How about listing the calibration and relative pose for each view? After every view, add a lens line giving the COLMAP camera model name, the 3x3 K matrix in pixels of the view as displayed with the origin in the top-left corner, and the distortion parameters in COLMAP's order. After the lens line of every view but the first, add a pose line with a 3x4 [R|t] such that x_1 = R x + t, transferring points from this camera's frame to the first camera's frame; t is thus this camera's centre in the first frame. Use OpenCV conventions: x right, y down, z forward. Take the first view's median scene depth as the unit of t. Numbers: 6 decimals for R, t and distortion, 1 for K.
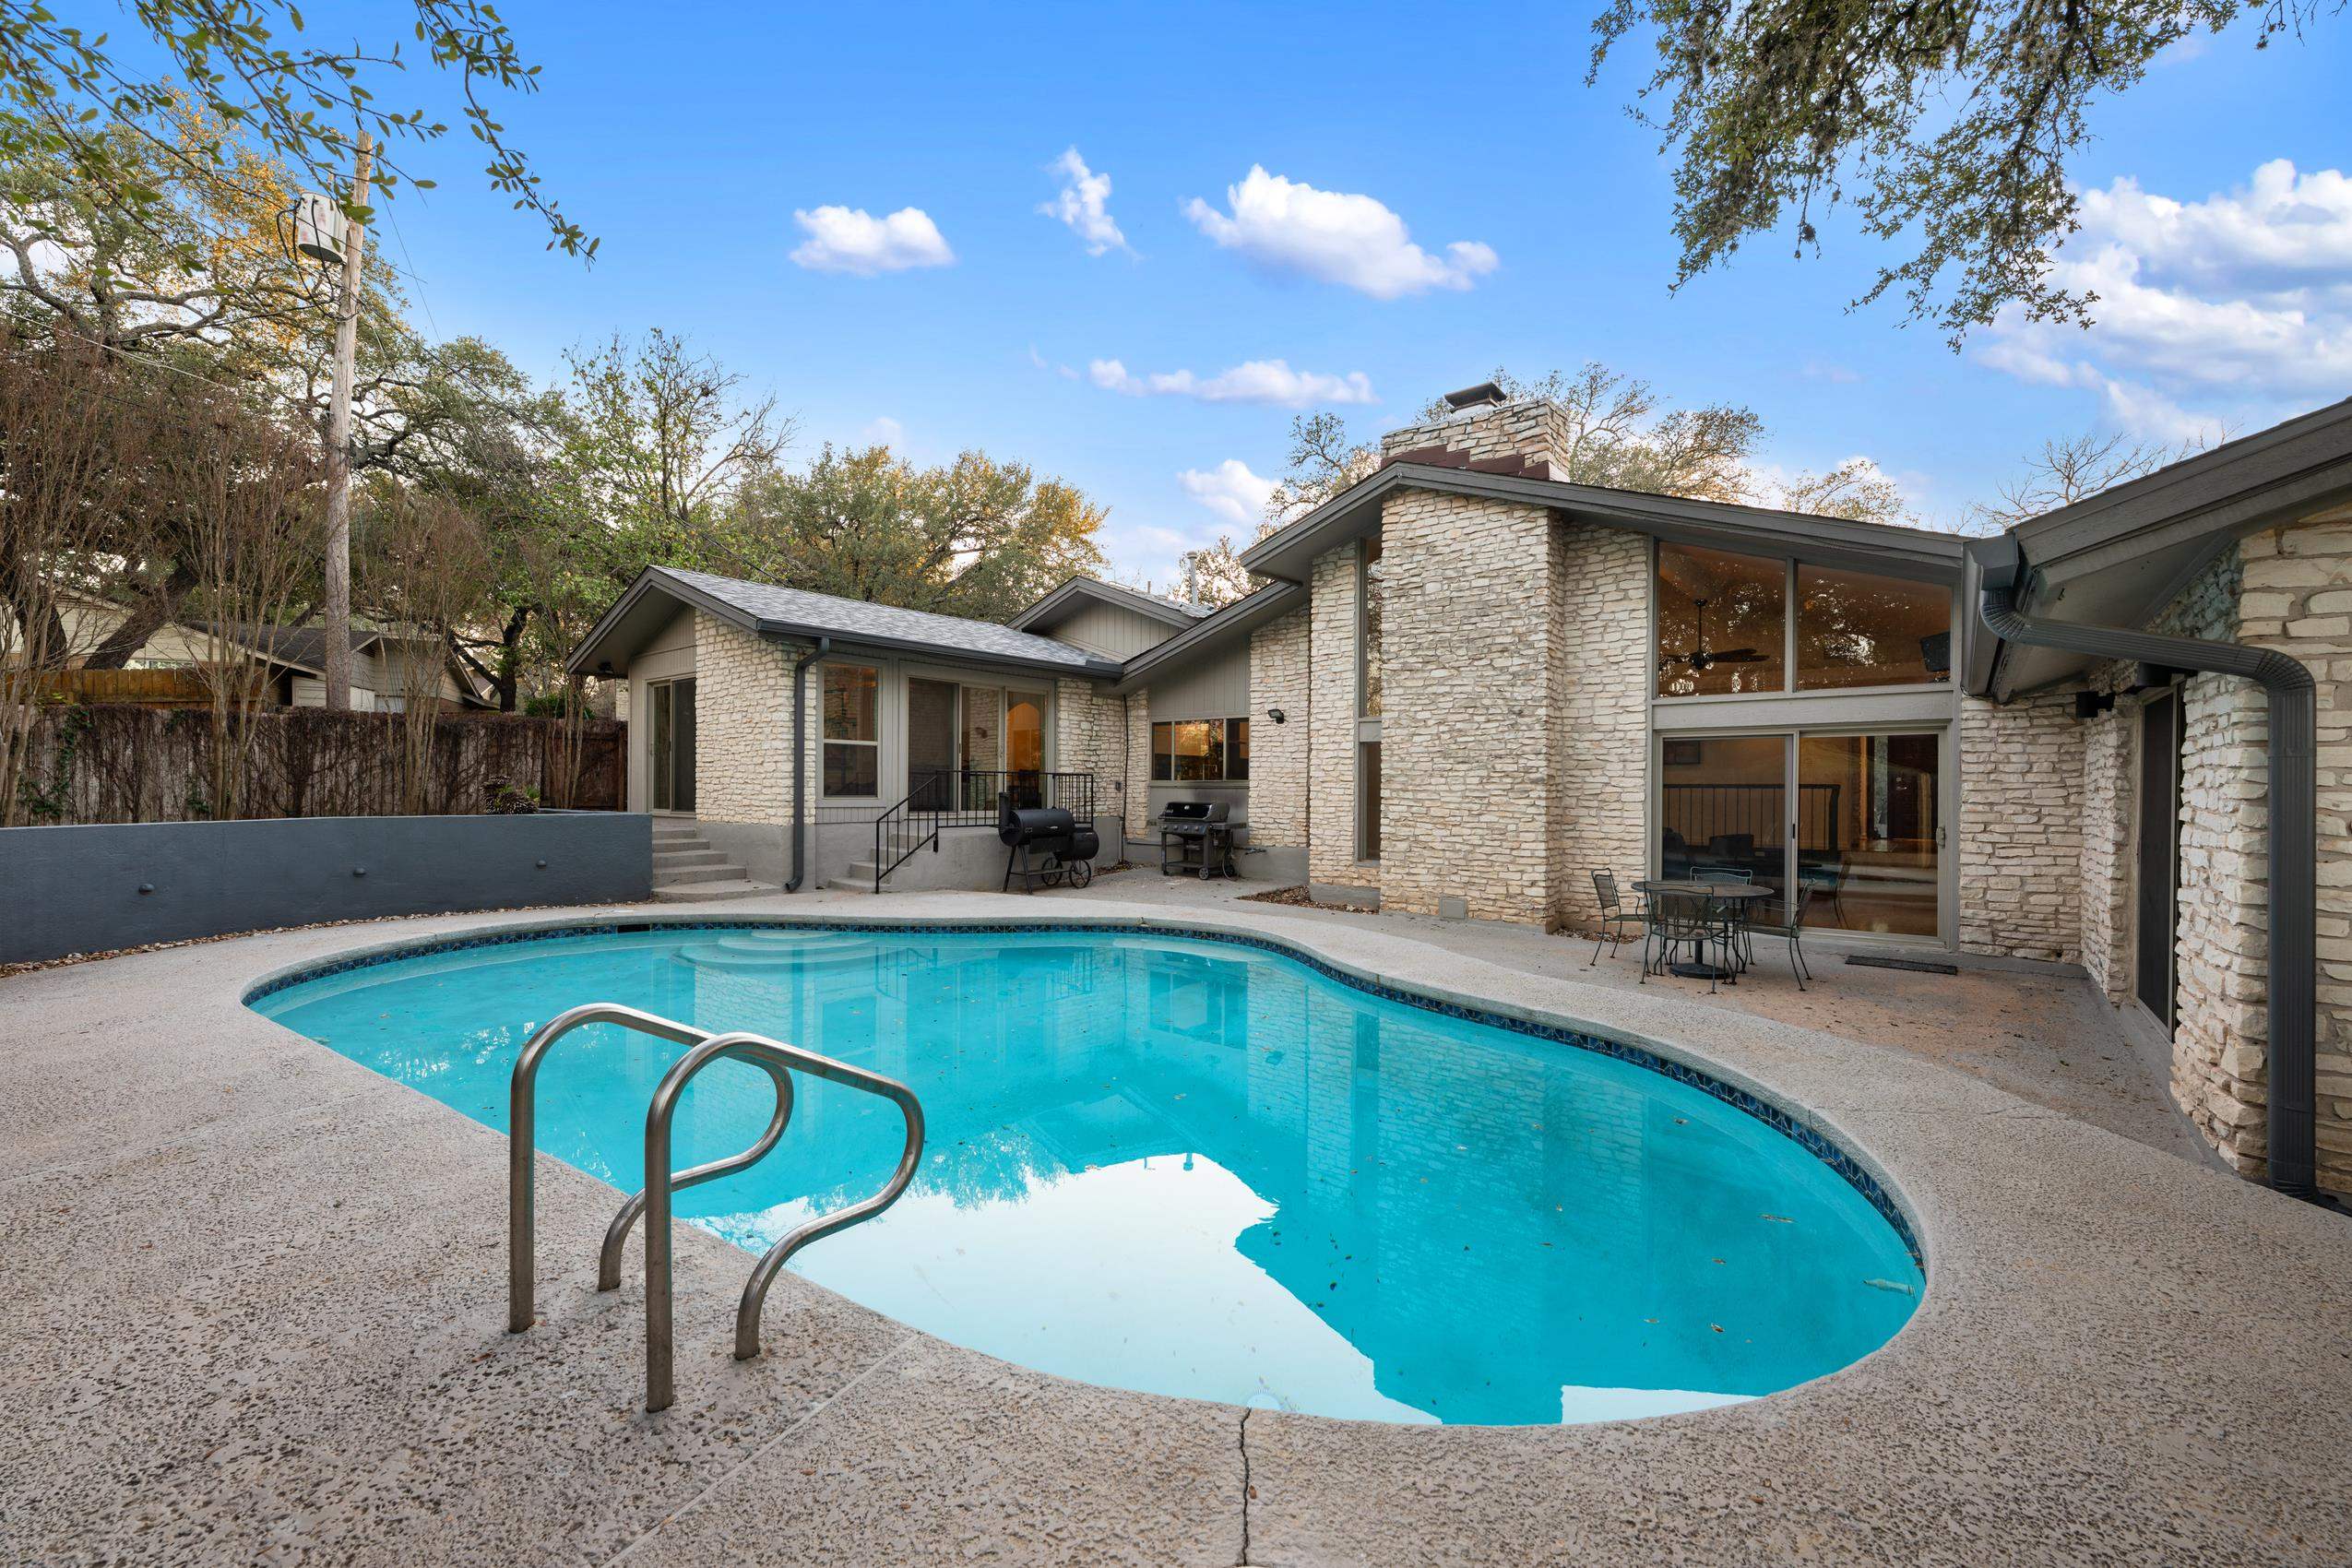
lens RADIAL K [[945.6, 0, 1176.0], [0, 945.6, 784.0], [0, 0, 1]] dist [-0.001985, -0.000628]
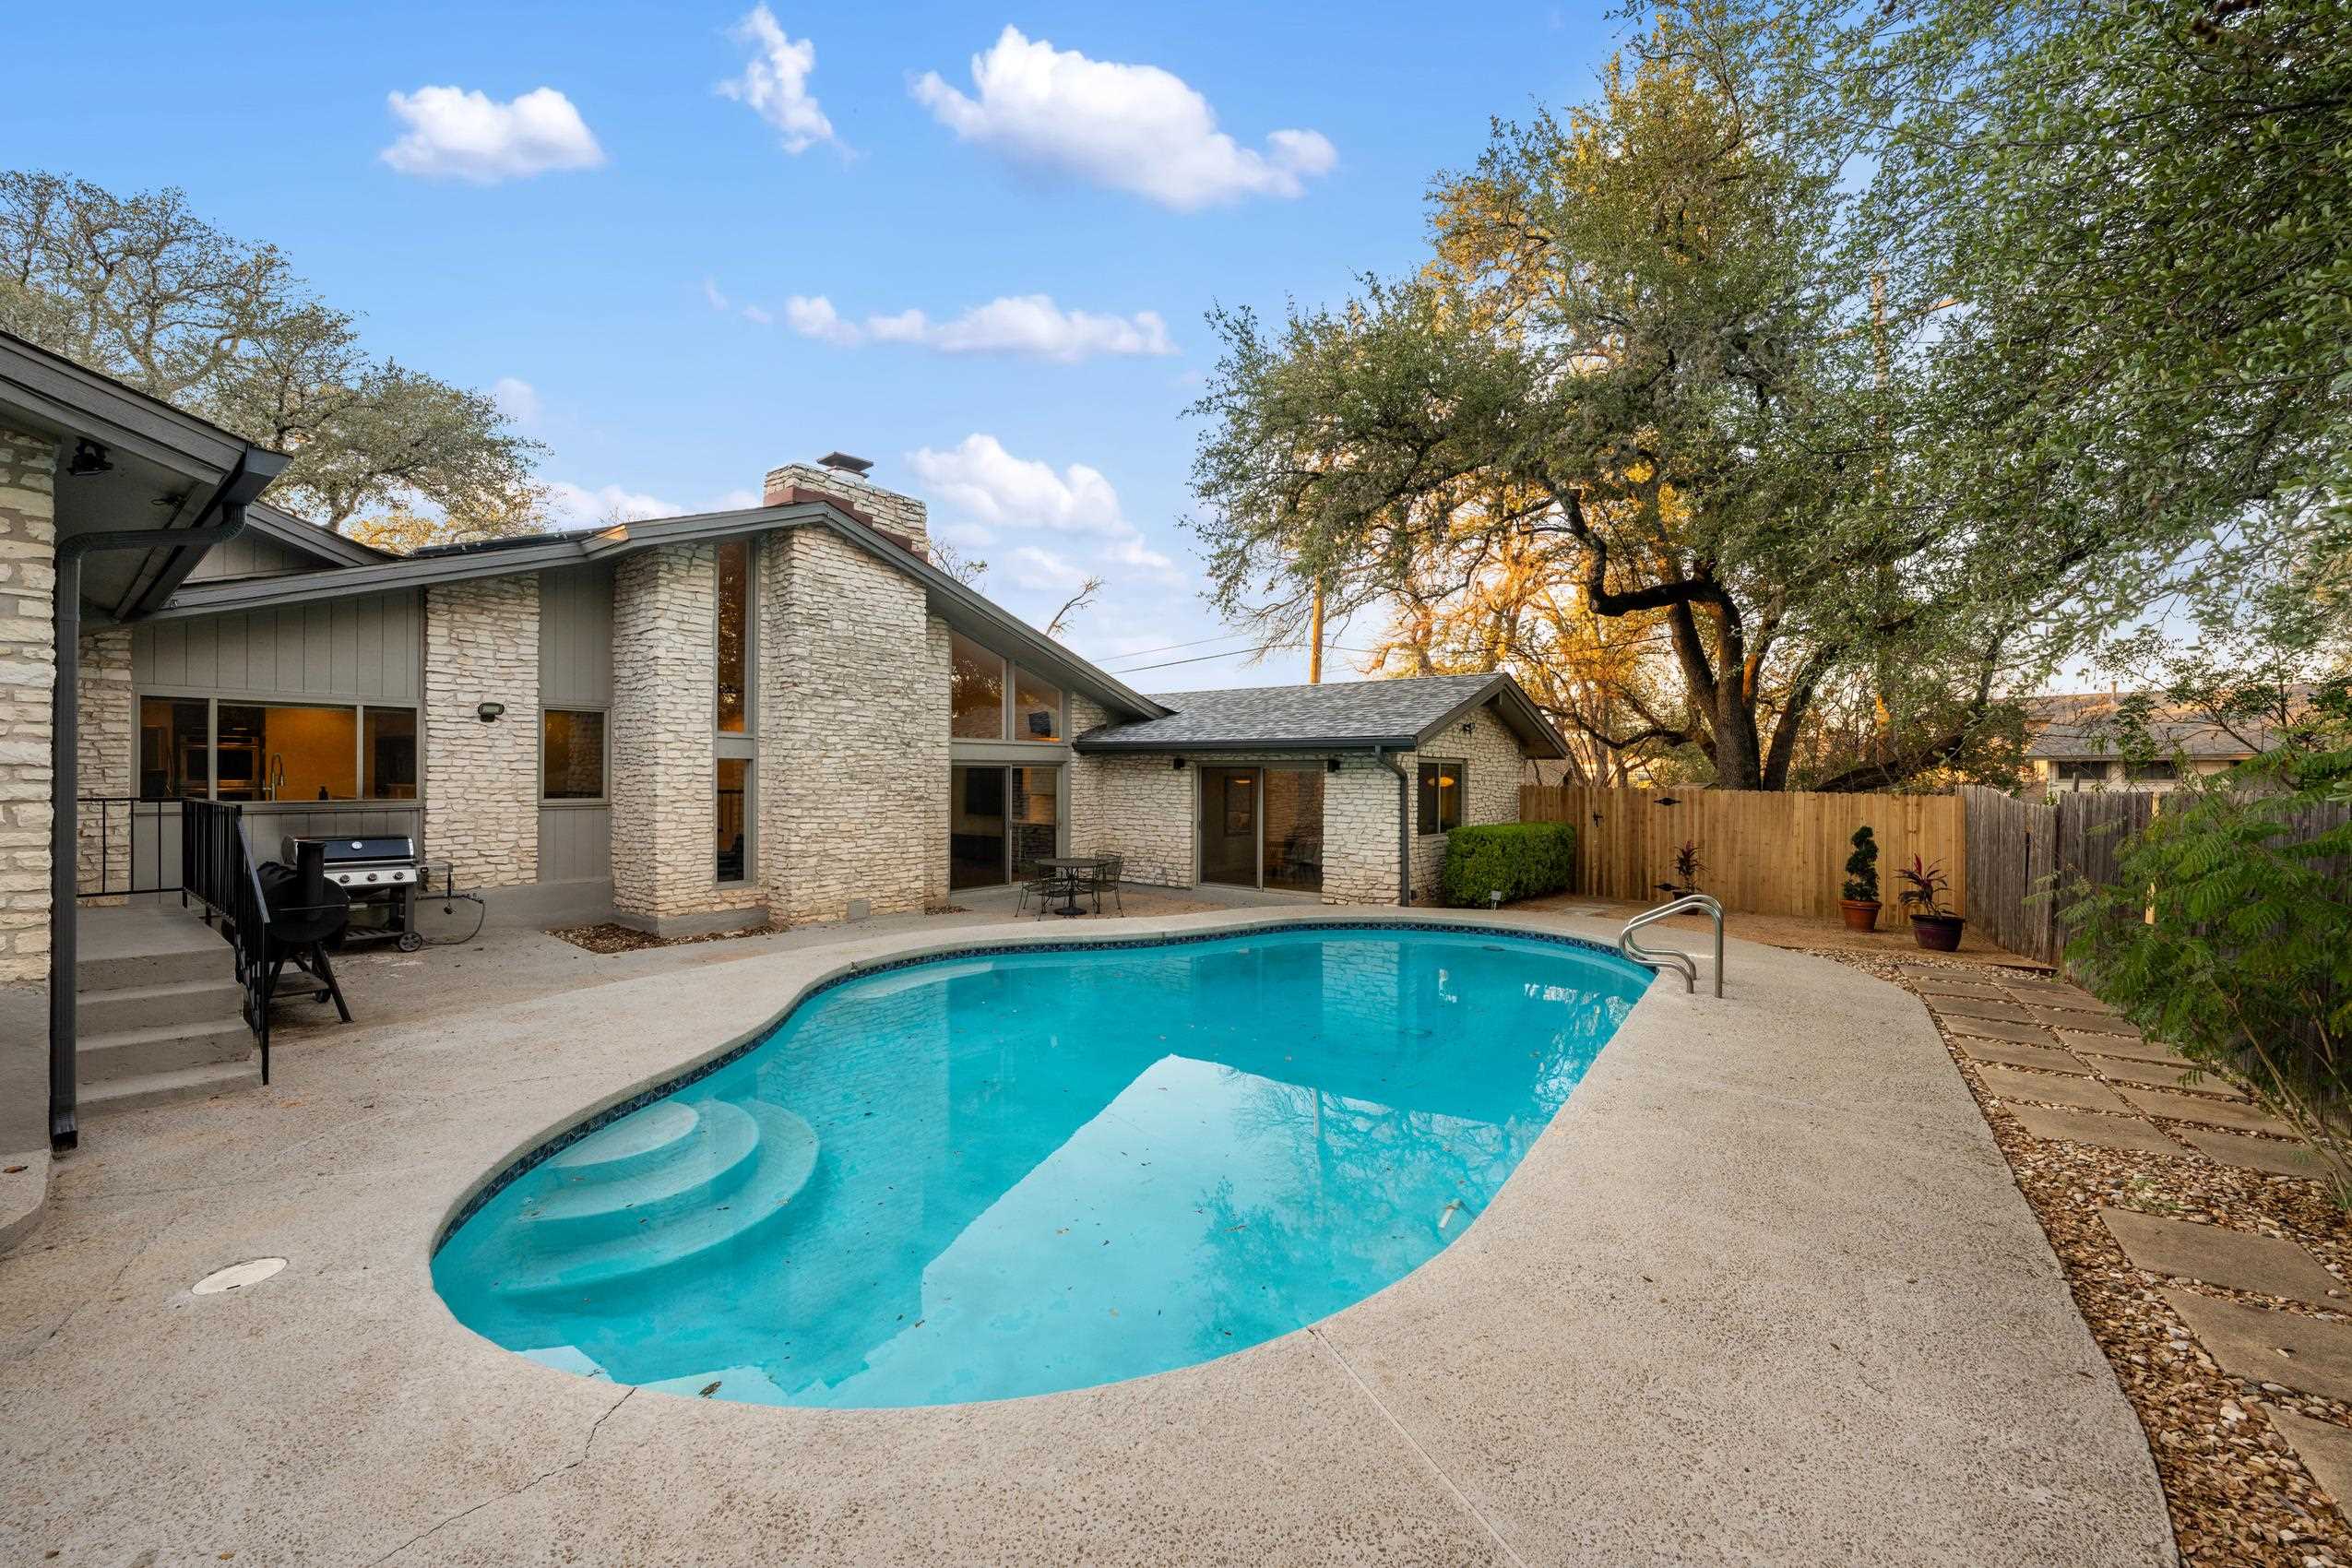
lens RADIAL K [[945.6, 0, 1176.0], [0, 945.6, 784.0], [0, 0, 1]] dist [-0.001985, -0.000628]
pose [[-0.012520, -0.013394, 0.999832, -0.835240], [-0.008205, 0.999878, 0.013292, -0.039053], [-0.999888, -0.008037, -0.012628, 0.612752]]
